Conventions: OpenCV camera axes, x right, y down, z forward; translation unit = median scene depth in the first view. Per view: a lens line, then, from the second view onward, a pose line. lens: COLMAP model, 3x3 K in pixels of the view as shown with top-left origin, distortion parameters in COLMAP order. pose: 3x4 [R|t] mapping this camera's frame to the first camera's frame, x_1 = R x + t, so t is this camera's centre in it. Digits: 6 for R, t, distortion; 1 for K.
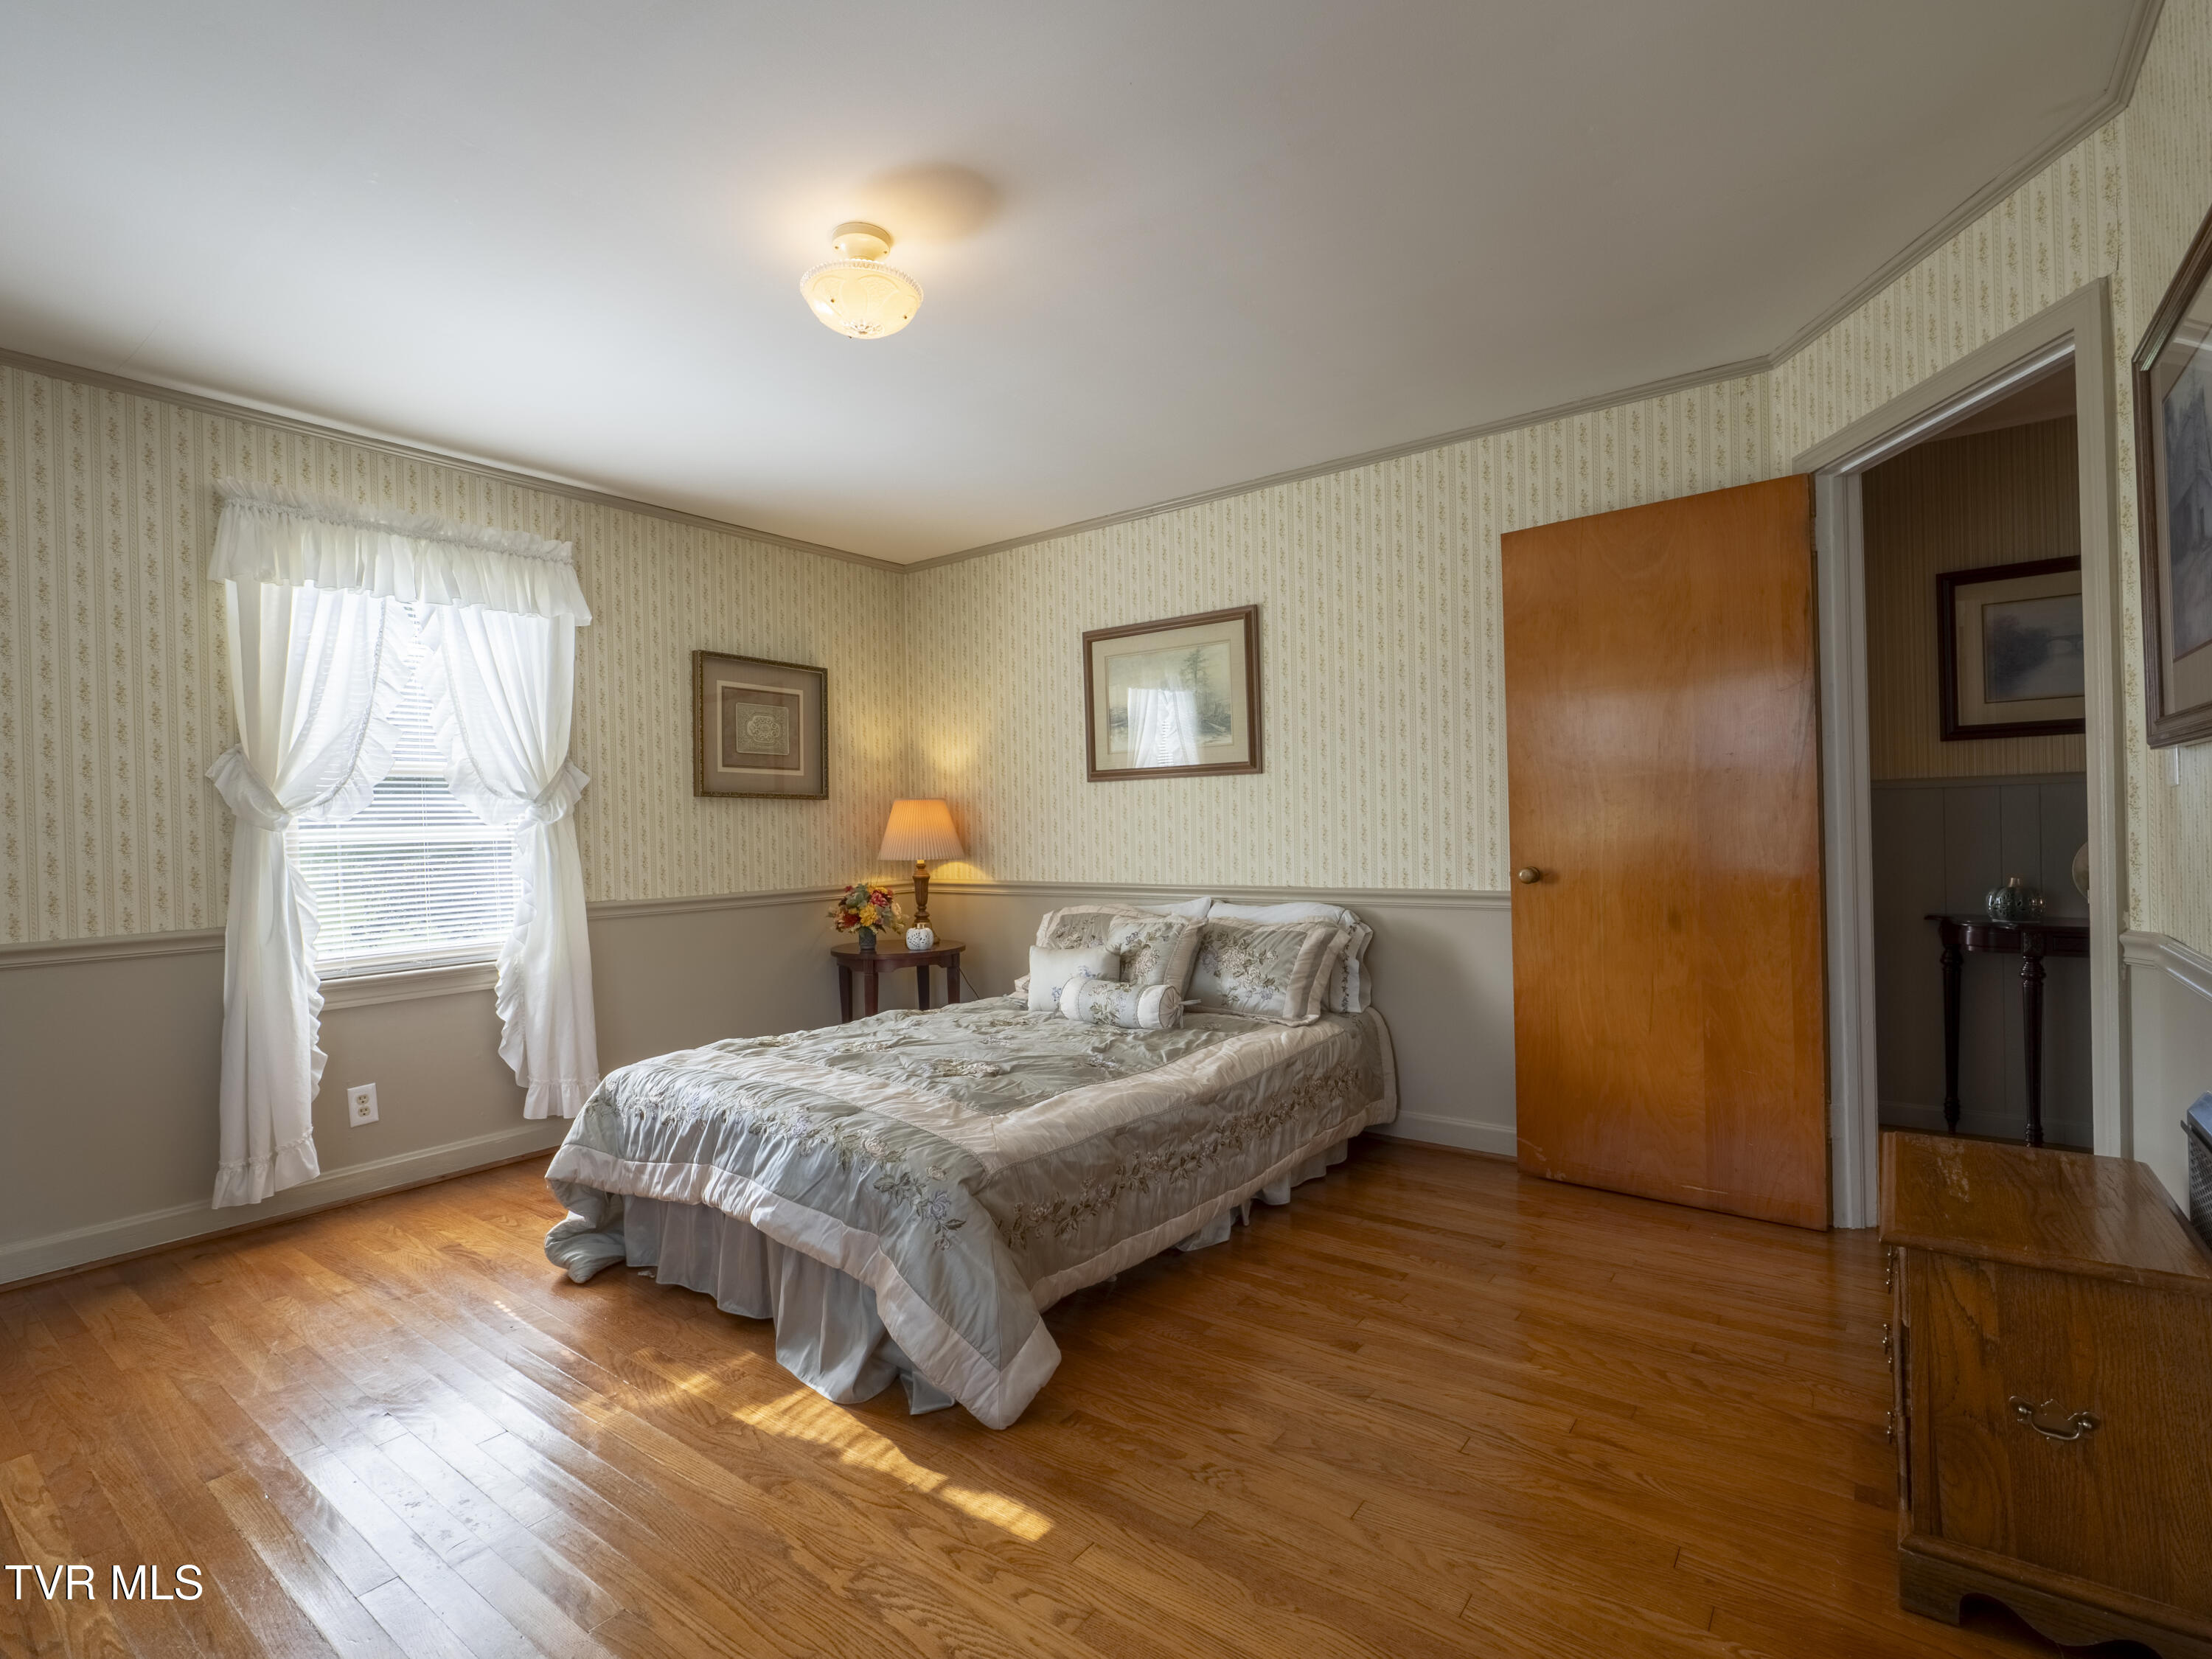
lens RADIAL K [[1056.2, 0, 1074.5], [0, 1056.2, 823.4], [0, 0, 1]] dist [-0.003034, -0.001869]
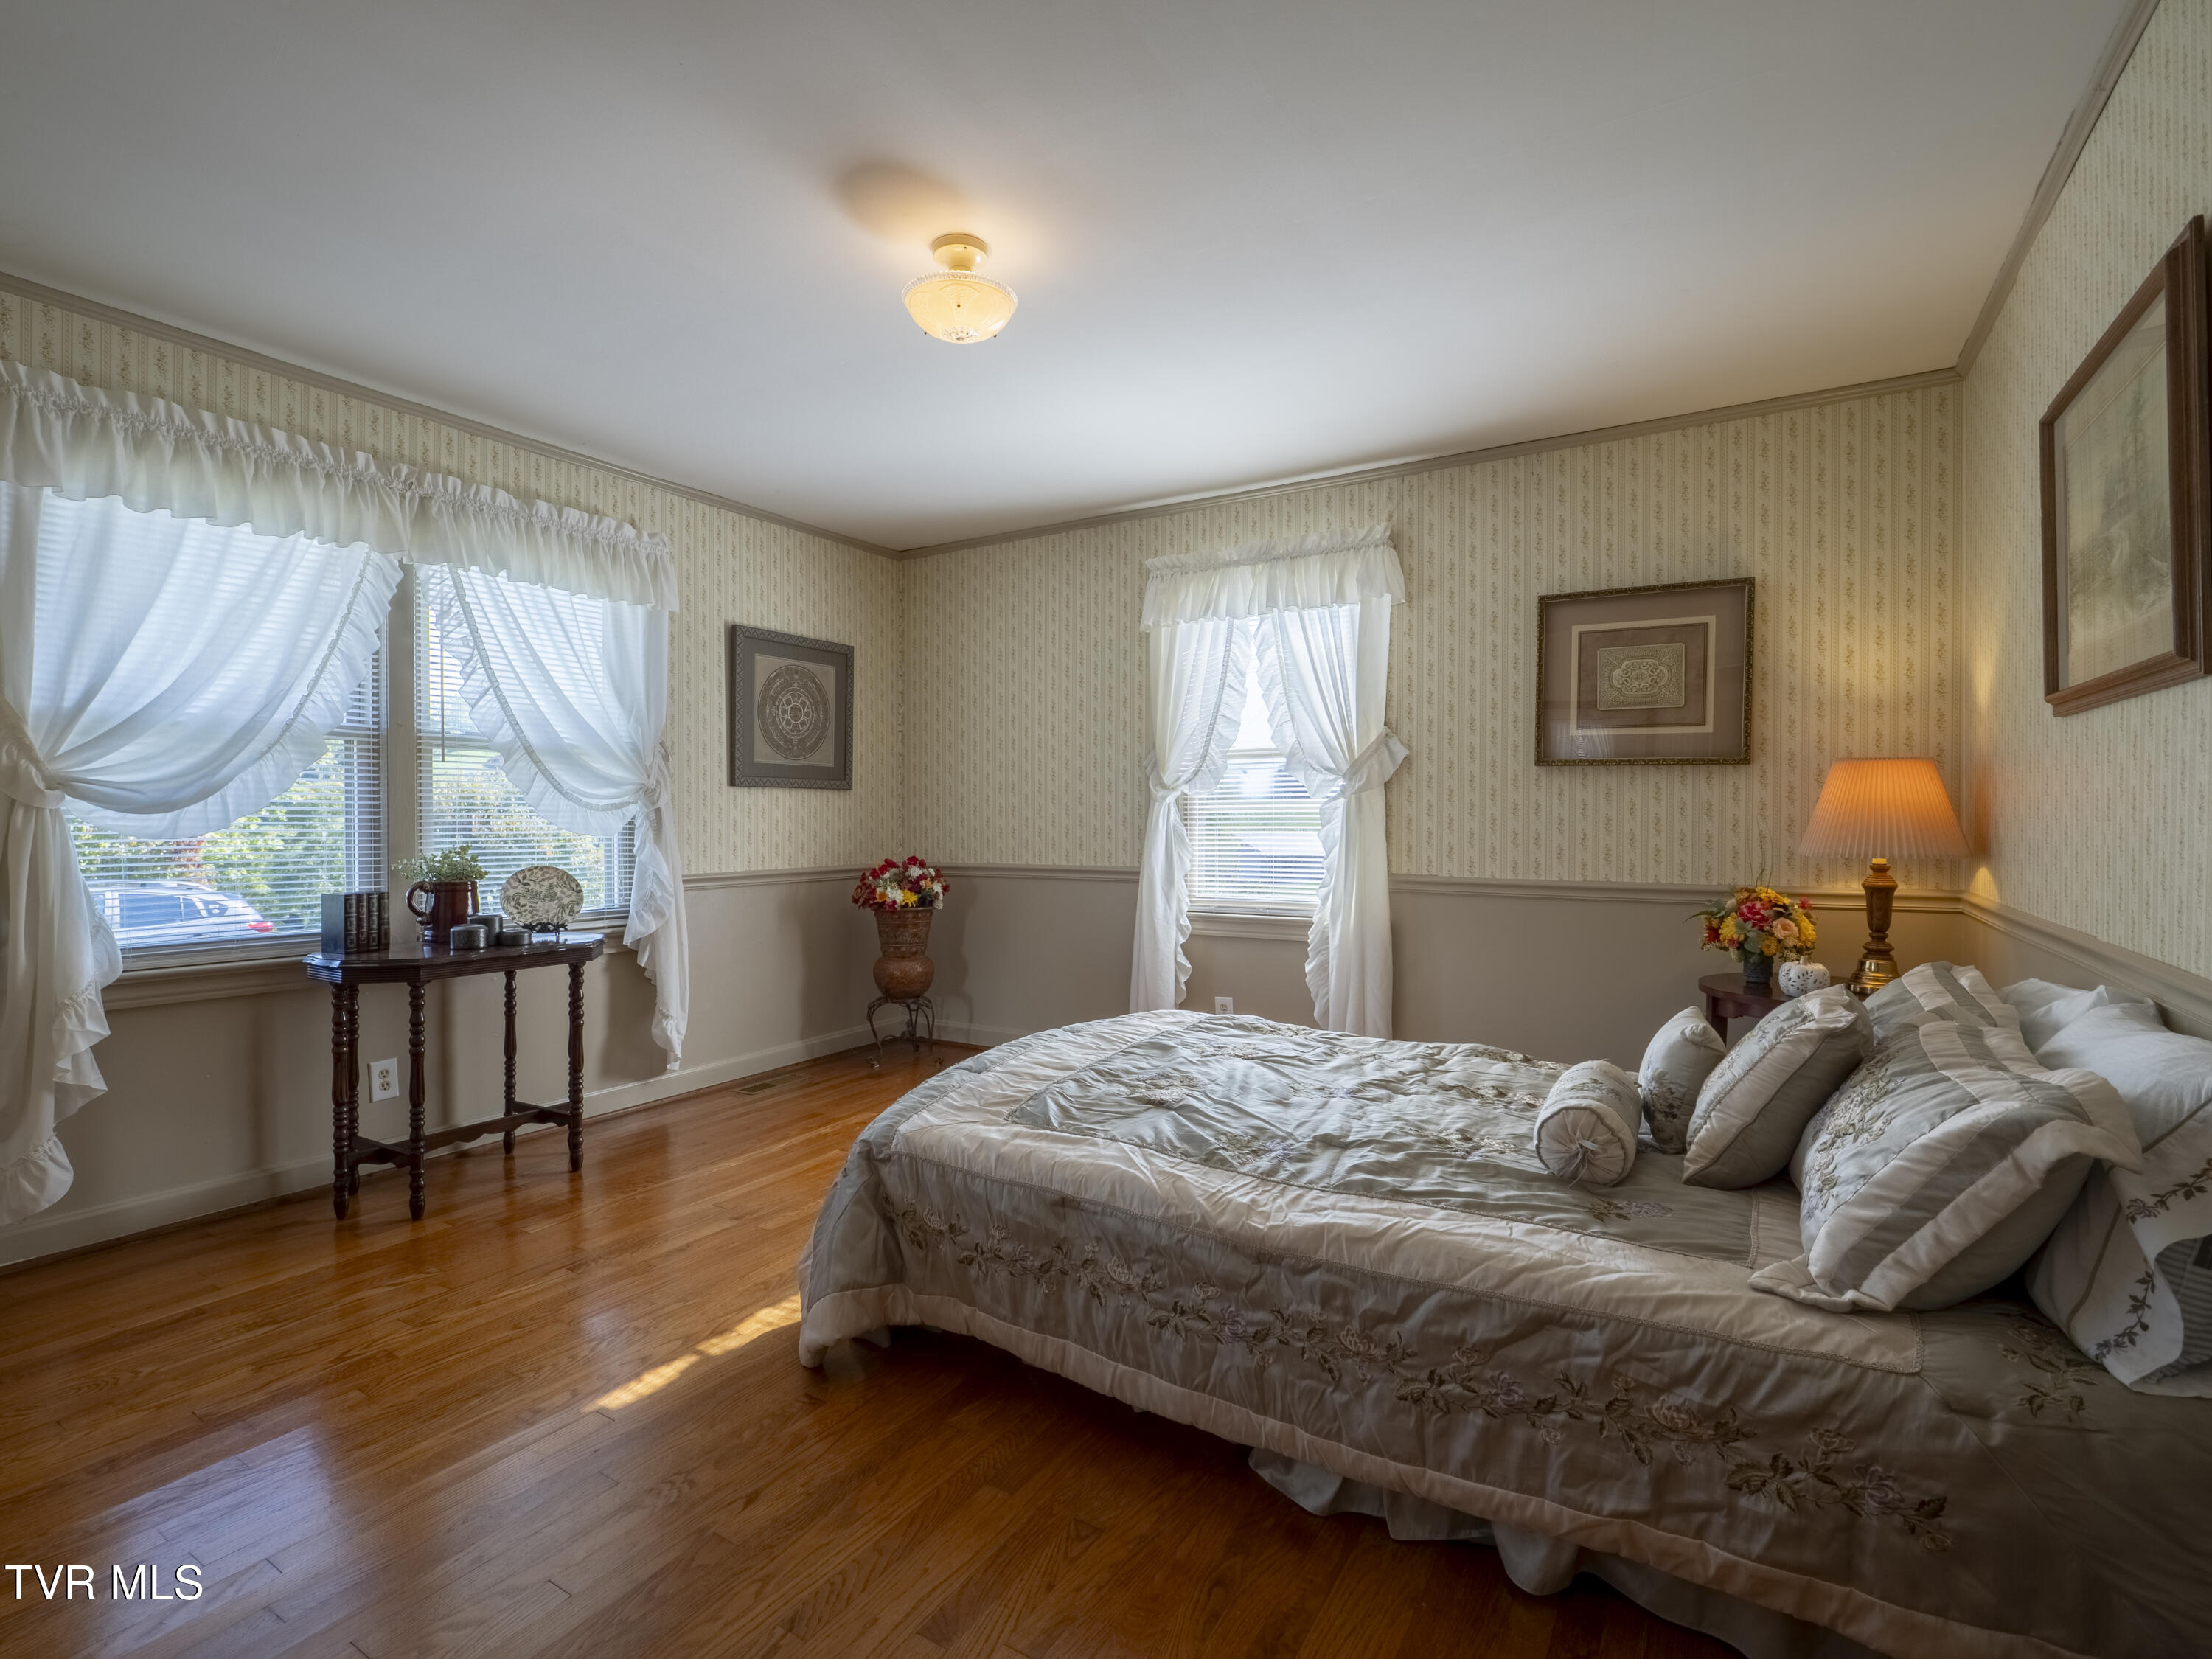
lens RADIAL K [[1056.2, 0, 1098.0], [0, 1056.2, 828.1], [0, 0, 1]] dist [-0.003034, -0.001869]
pose [[0.111628, 0.038886, -0.992989, 0.515019], [0.001632, 0.999226, 0.039314, -0.009904], [0.993749, -0.006009, 0.111478, 0.595524]]
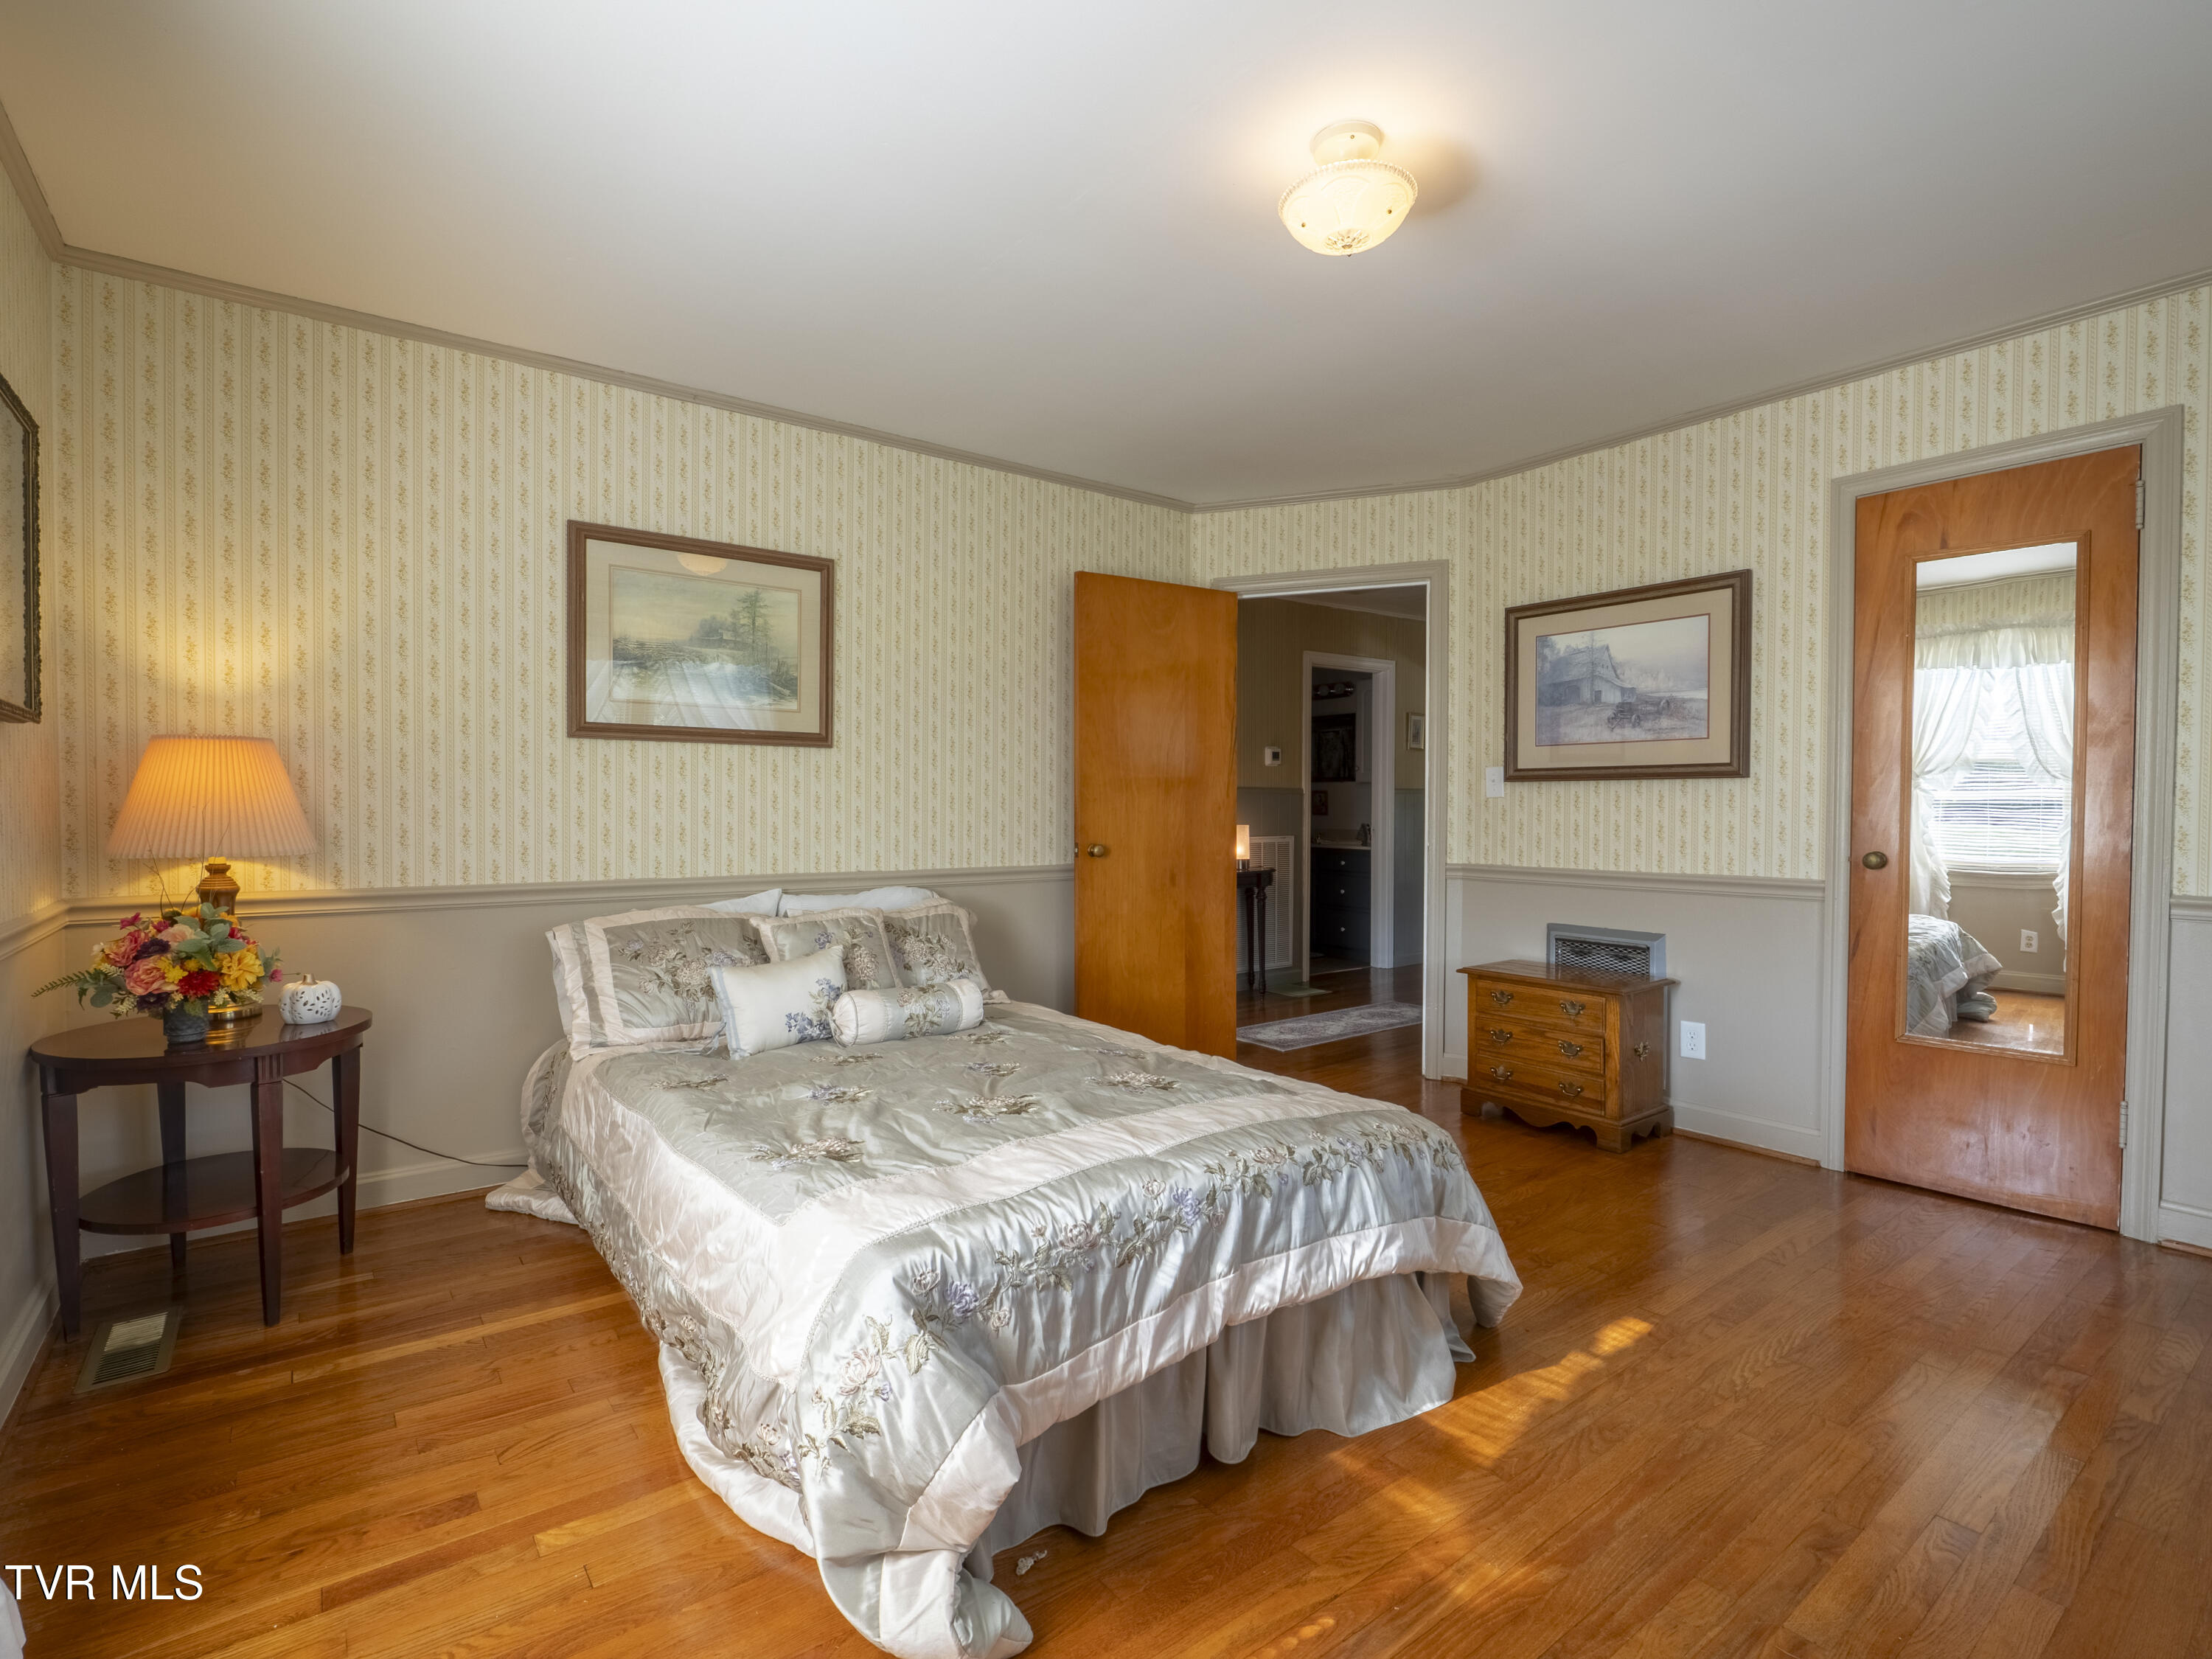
lens RADIAL K [[1056.2, 0, 1098.3], [0, 1056.2, 819.1], [0, 0, 1]] dist [-0.003034, -0.001869]
pose [[0.272178, 0.010878, 0.962186, -0.658593], [-0.012663, 0.999890, -0.007722, 0.018336], [-0.962164, -0.010082, 0.272285, 0.560881]]
